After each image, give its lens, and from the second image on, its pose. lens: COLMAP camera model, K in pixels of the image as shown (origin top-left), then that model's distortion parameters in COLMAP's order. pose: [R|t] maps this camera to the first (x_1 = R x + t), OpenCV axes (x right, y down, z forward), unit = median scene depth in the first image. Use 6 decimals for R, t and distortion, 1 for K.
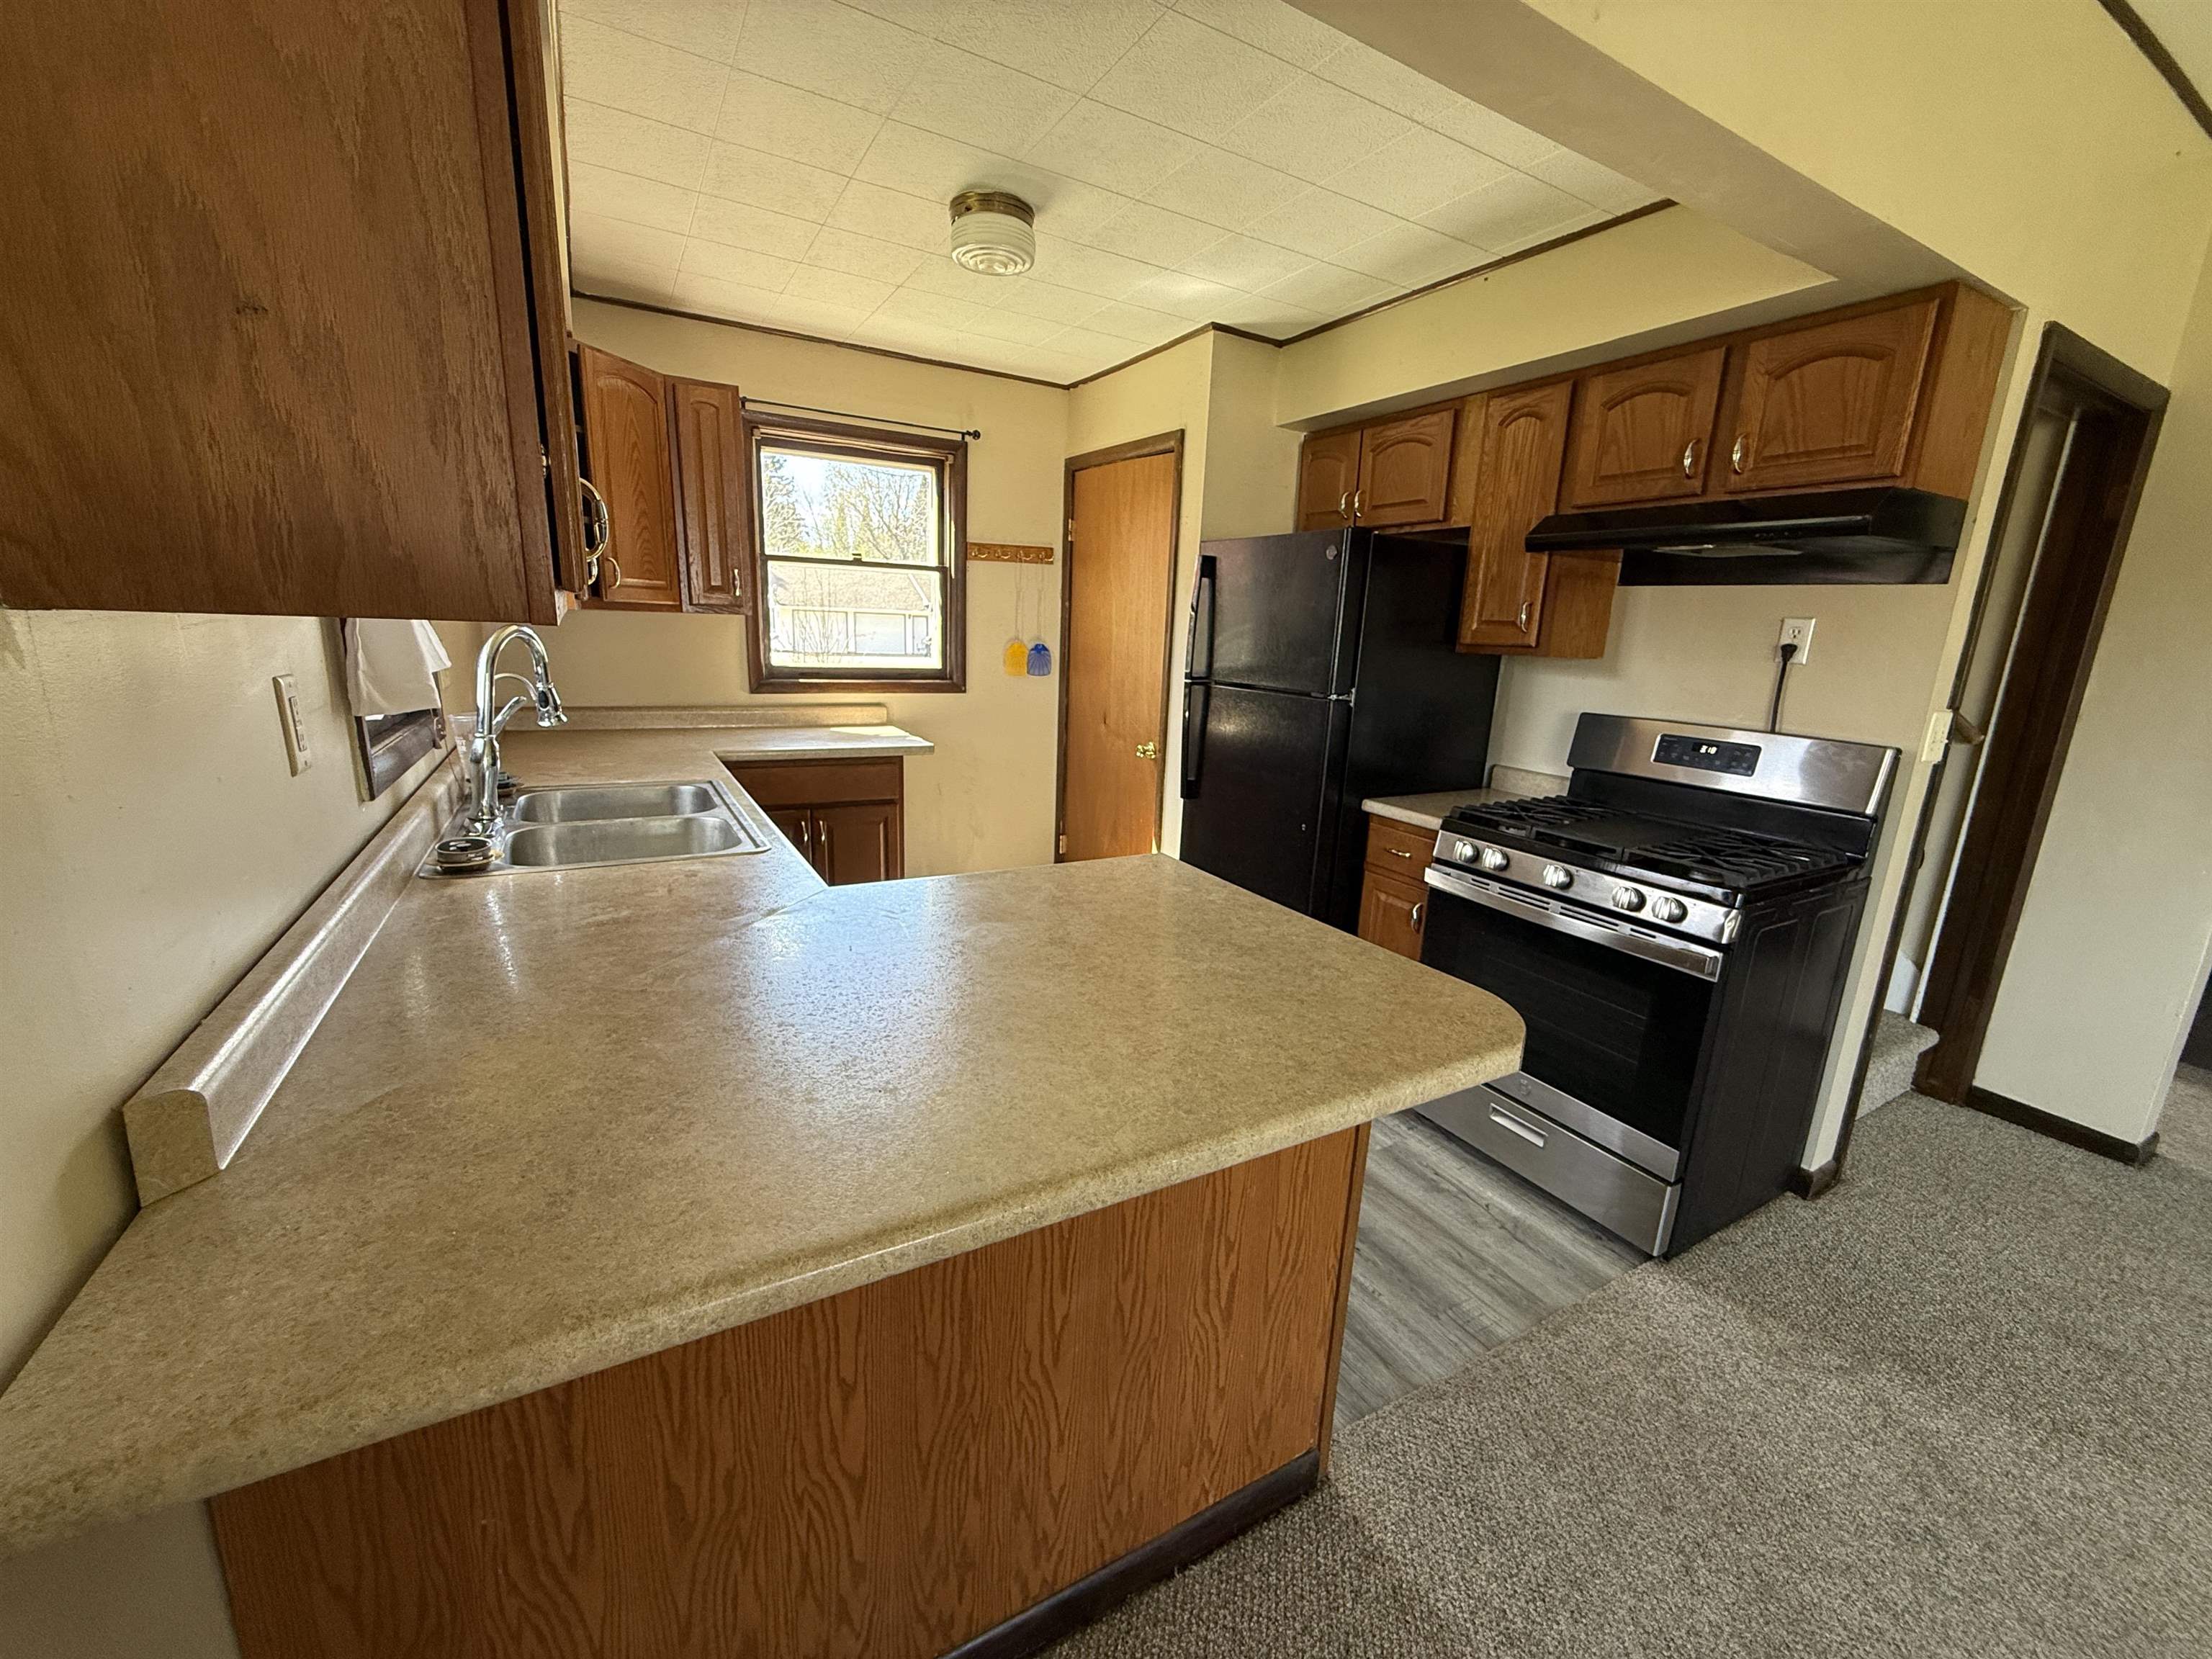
lens RADIAL K [[875.1, 0, 1099.1], [0, 875.1, 825.8], [0, 0, 1]] dist [-0.003150, -0.000185]
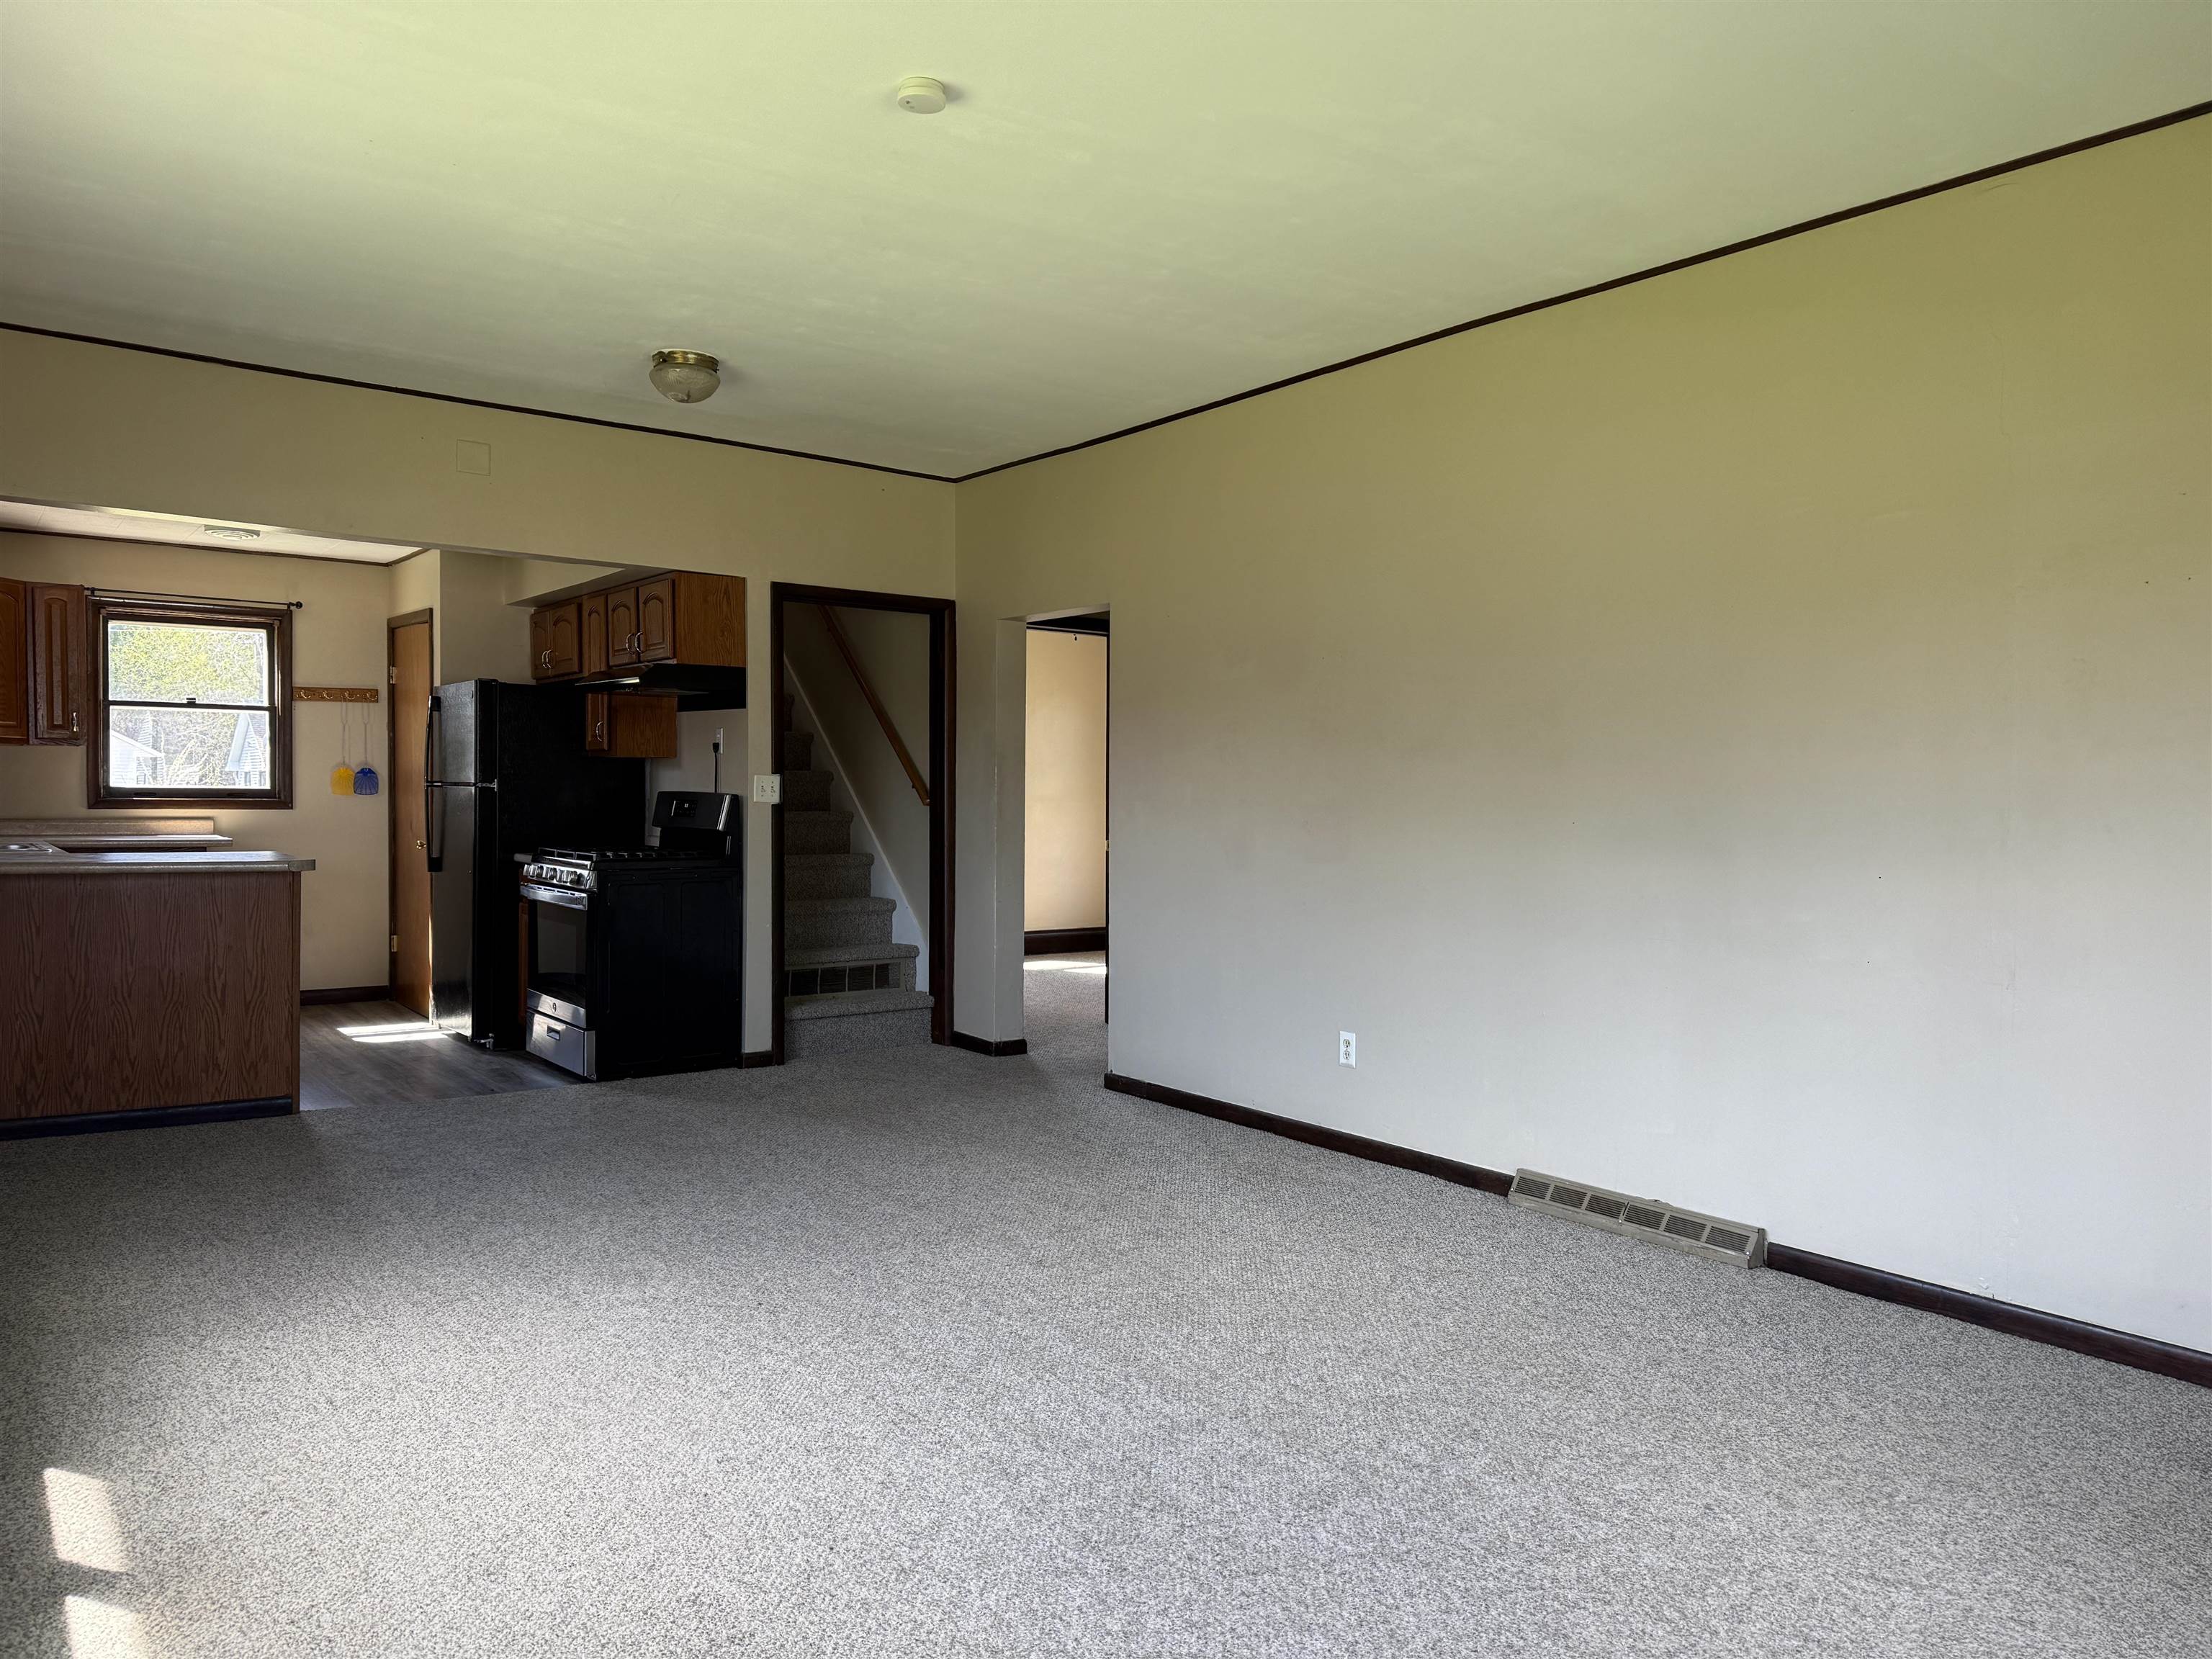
lens RADIAL K [[1537.3, 0, 1109.4], [0, 1537.3, 834.2], [0, 0, 1]] dist [0.004401, -0.002944]
pose [[0.989773, -0.030656, 0.139316, 0.728872], [0.057002, 0.980270, -0.189265, 0.379612], [-0.130765, 0.195271, 0.971993, -1.302894]]
